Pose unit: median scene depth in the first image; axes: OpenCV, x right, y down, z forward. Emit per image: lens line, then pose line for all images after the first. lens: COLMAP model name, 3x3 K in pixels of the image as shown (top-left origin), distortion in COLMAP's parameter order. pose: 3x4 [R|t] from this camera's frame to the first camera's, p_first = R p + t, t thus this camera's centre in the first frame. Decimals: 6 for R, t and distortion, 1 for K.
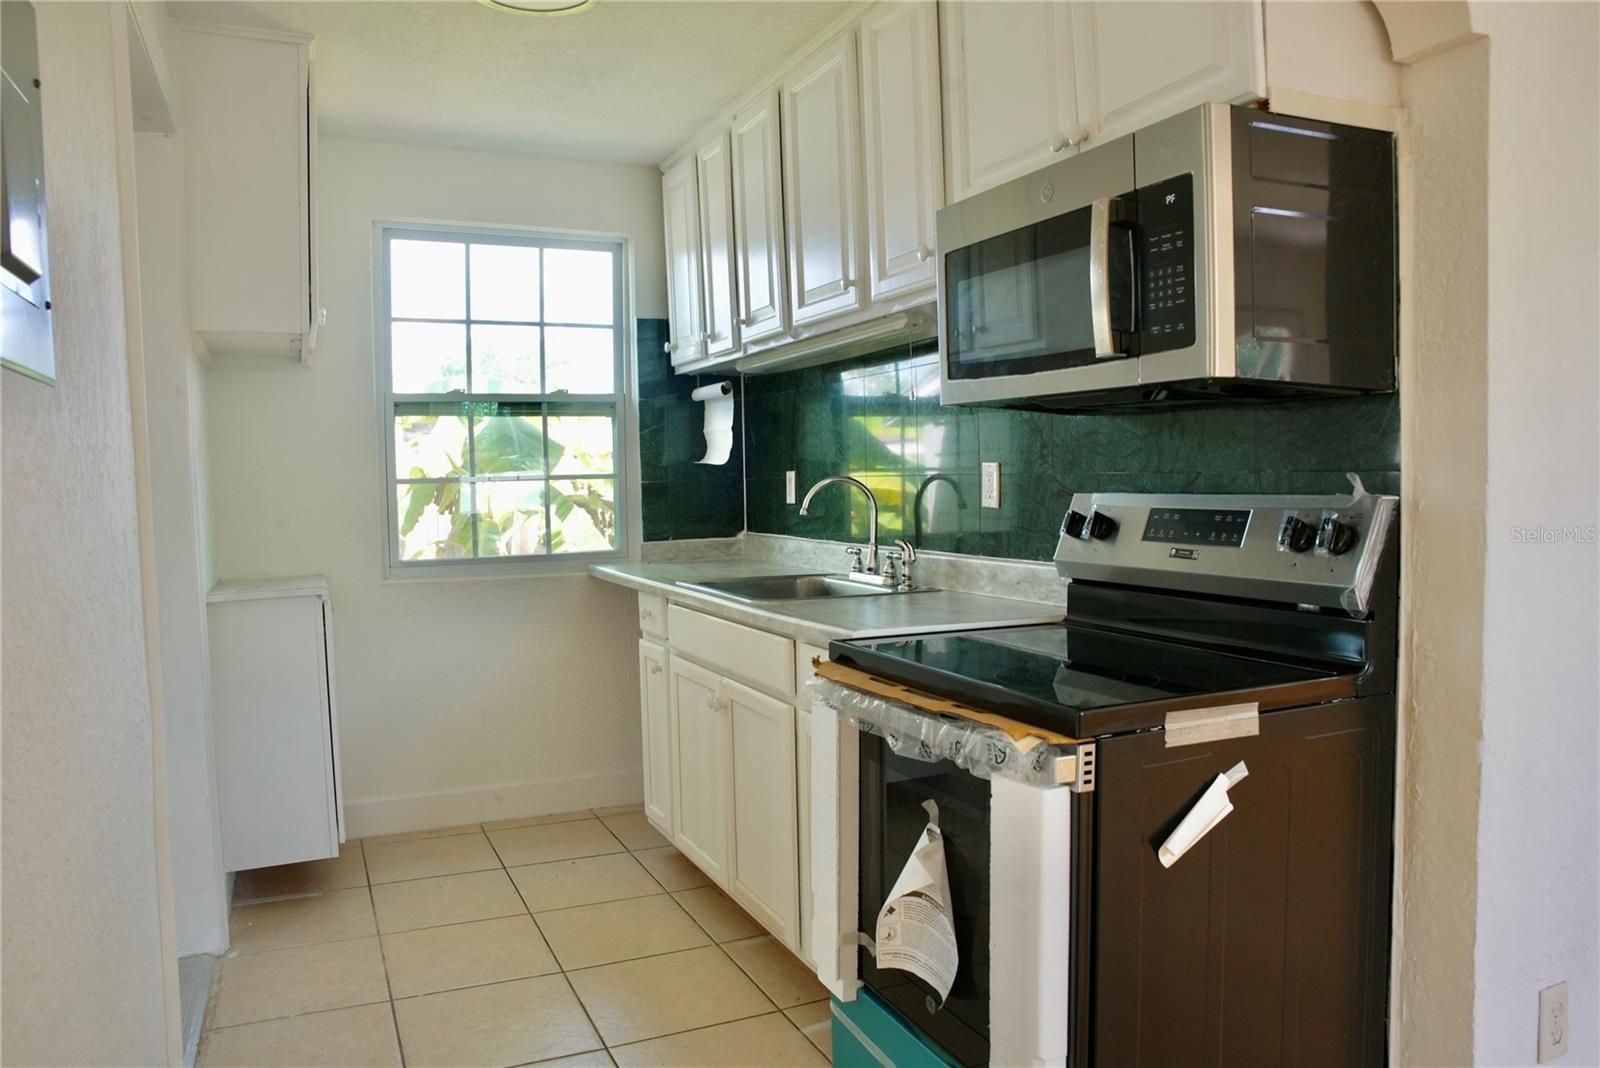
lens RADIAL K [[1112.9, 0, 805.7], [0, 1112.9, 532.8], [0, 0, 1]] dist [-0.136008, 0.109268]
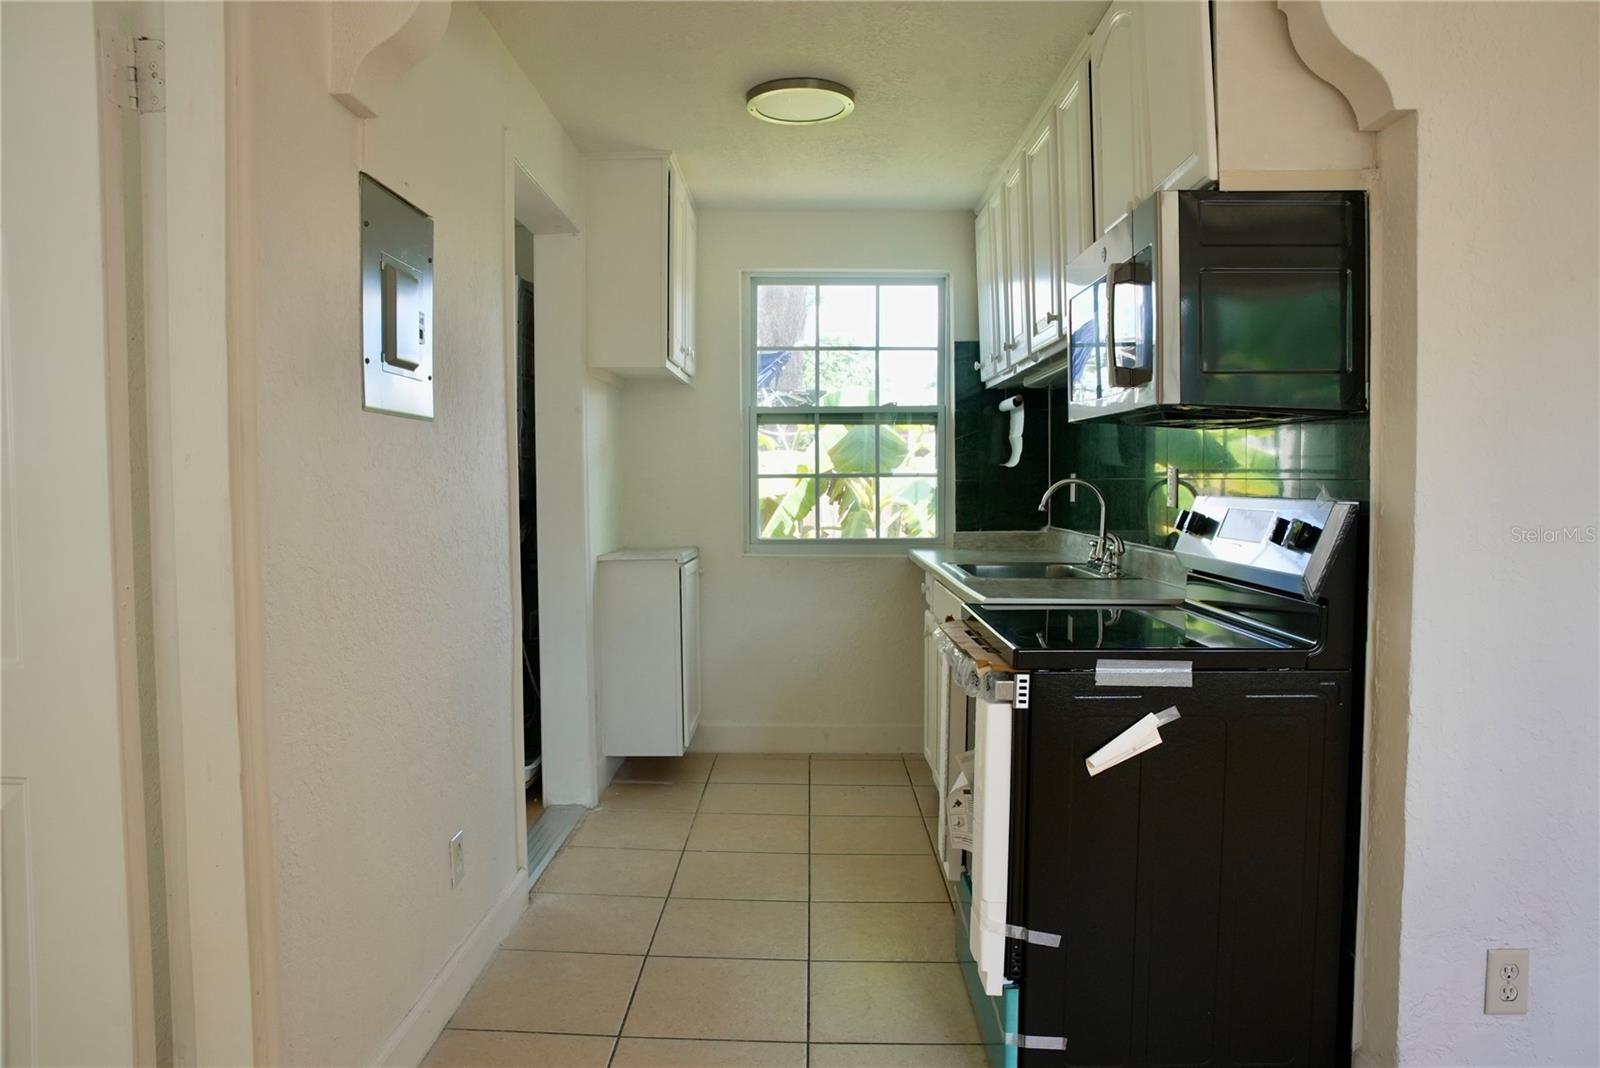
lens RADIAL K [[1112.9, 0, 805.7], [0, 1112.9, 532.8], [0, 0, 1]] dist [-0.136008, 0.109268]
pose [[0.903983, 0.036475, -0.426009, 0.228653], [-0.035911, 0.999311, 0.009359, 0.004676], [0.426057, 0.006838, 0.904671, -0.142829]]
